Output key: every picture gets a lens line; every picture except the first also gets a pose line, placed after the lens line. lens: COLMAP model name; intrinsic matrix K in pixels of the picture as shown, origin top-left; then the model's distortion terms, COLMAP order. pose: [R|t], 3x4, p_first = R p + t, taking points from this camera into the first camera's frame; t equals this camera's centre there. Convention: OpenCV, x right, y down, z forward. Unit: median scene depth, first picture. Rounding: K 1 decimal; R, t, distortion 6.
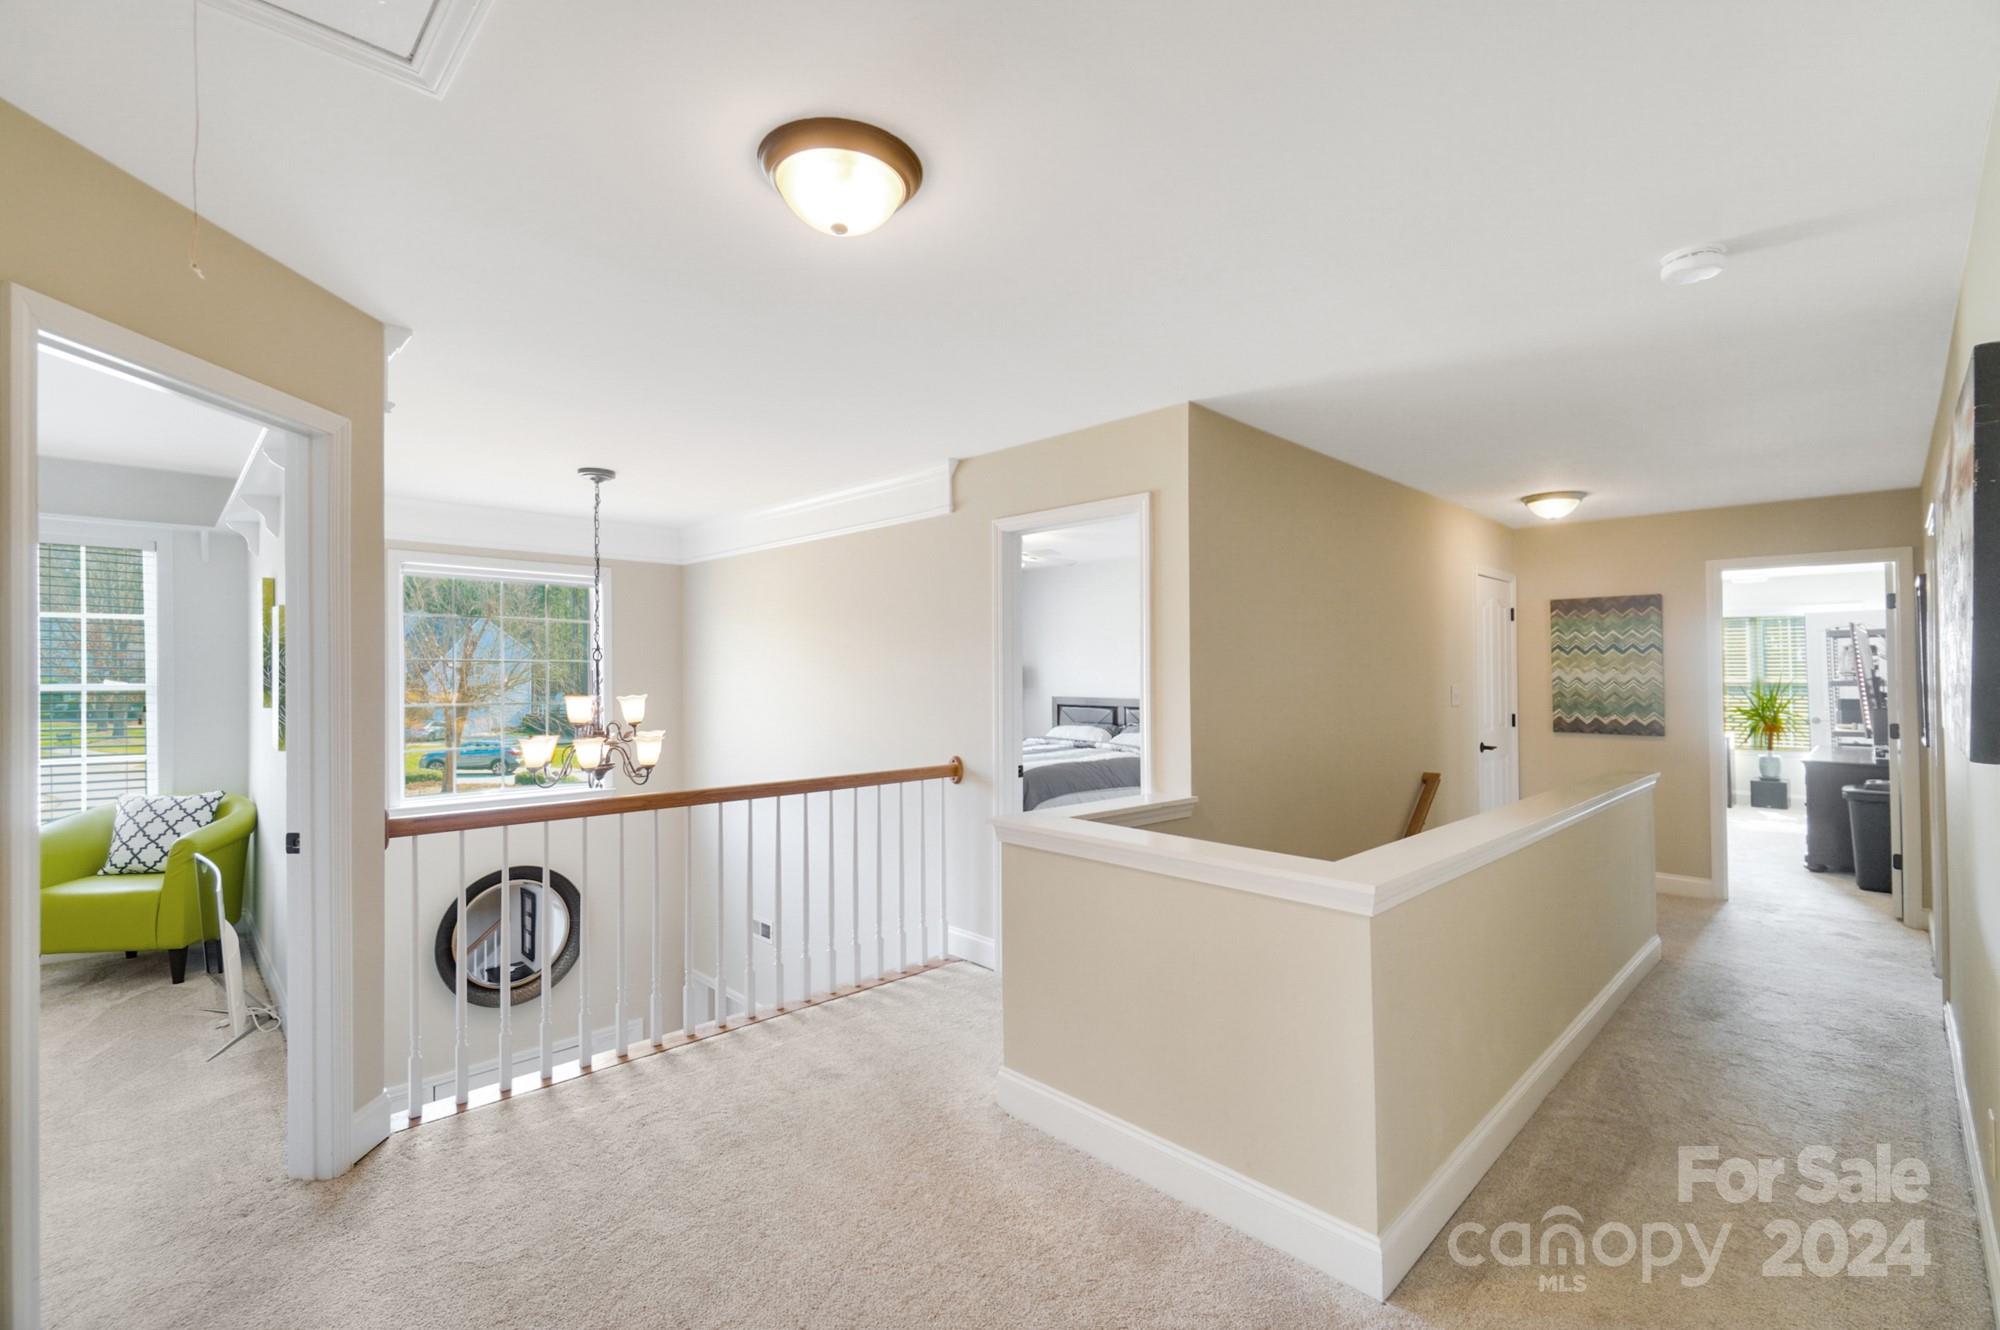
lens RADIAL K [[878.7, 0, 994.4], [0, 878.7, 661.0], [0, 0, 1]] dist [-0.062933, 0.021762]
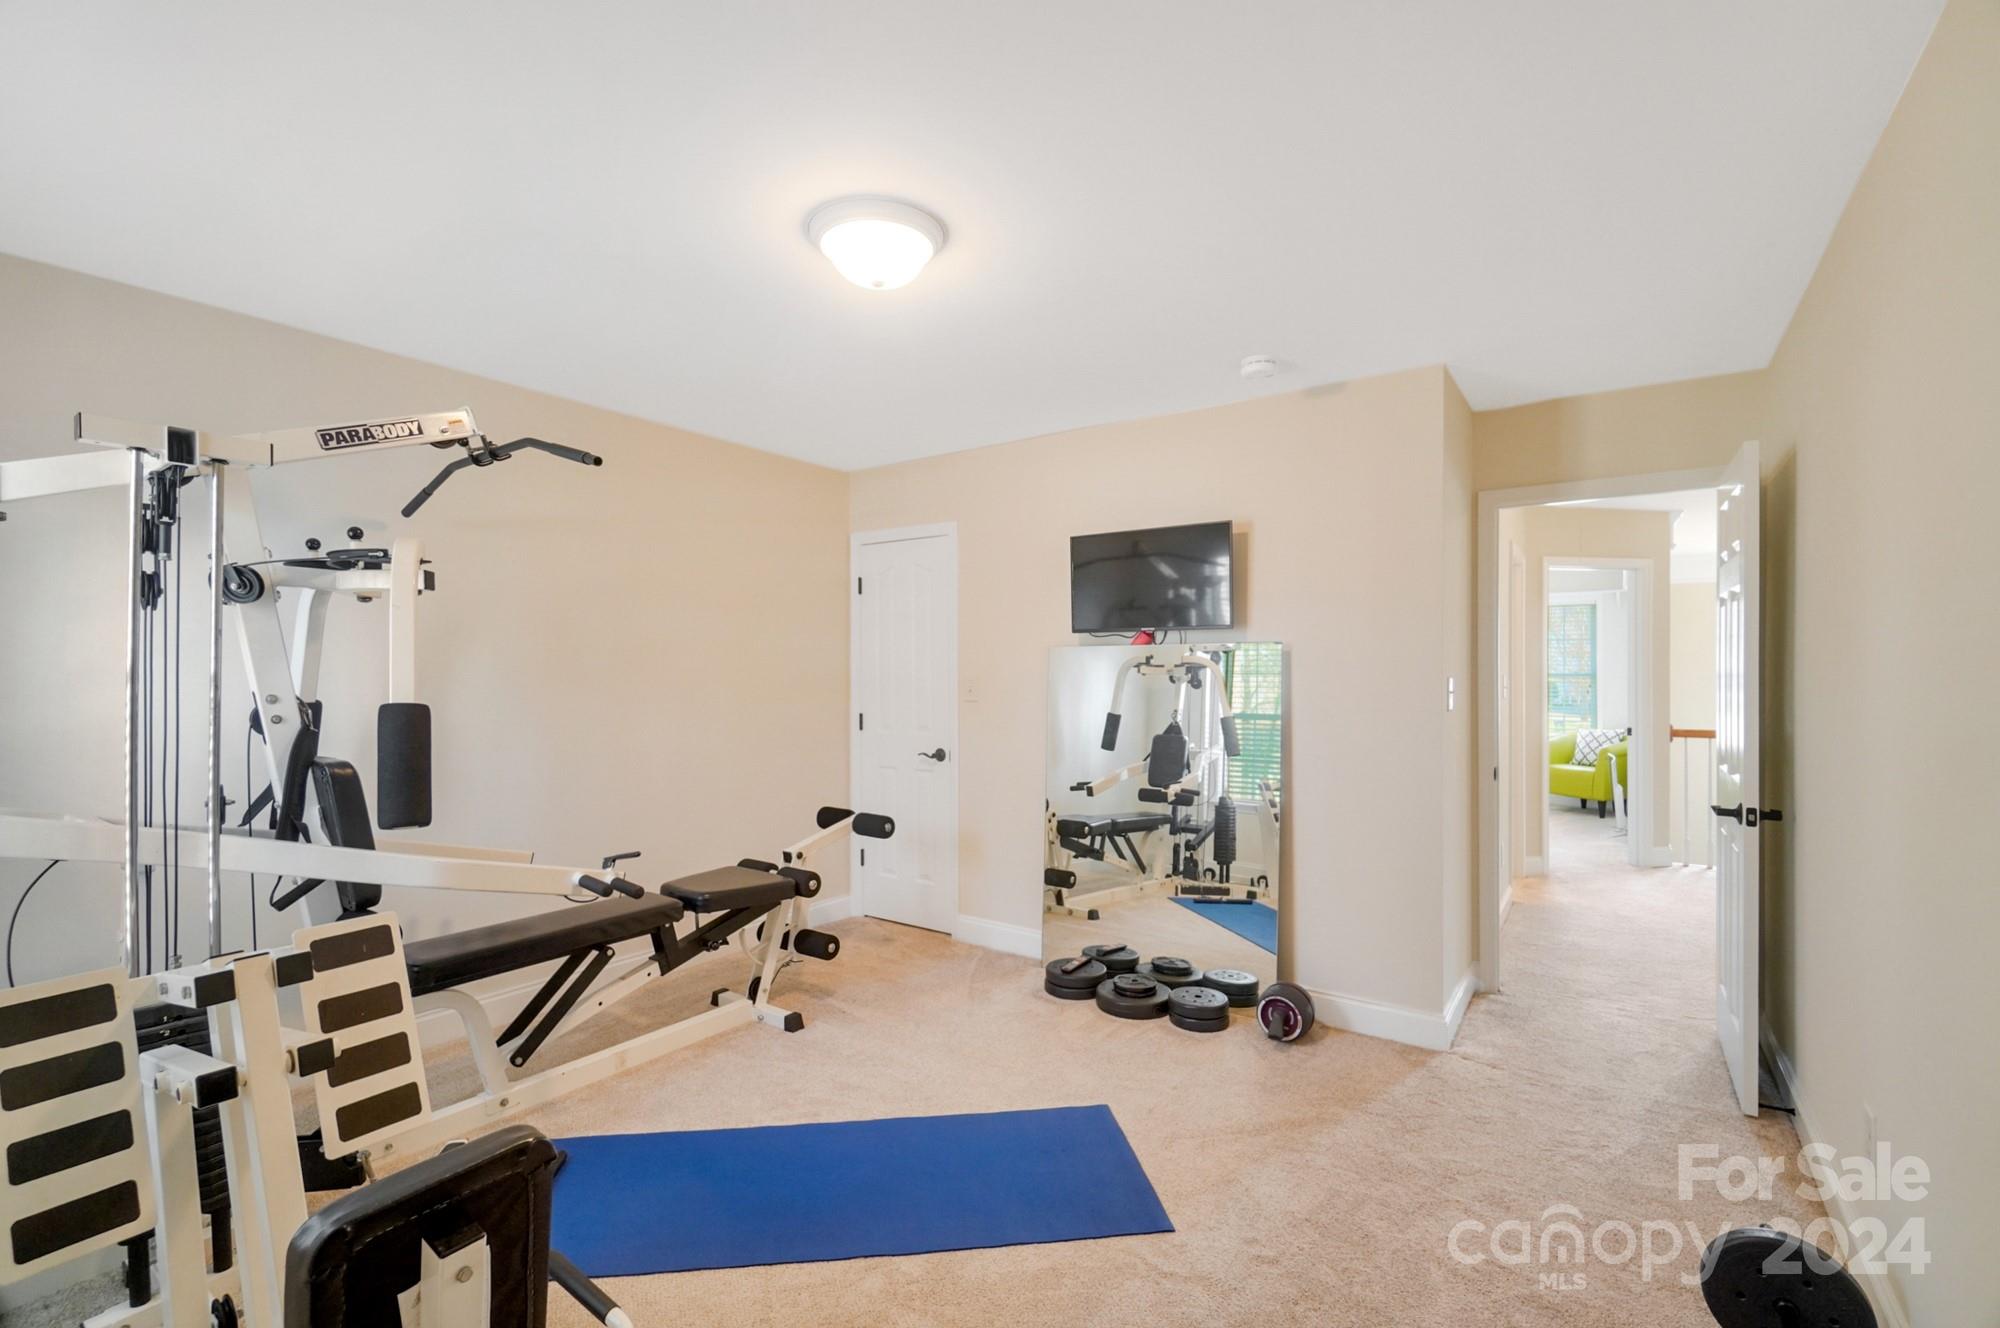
lens RADIAL K [[881.5, 0, 1001.8], [0, 881.5, 671.2], [0, 0, 1]] dist [0.001327, 0.000118]
pose [[0.175679, 0.005111, -0.984434, 0.879598], [0.010342, 0.999922, 0.007037, -0.006965], [0.984393, -0.011417, 0.175613, -0.807168]]
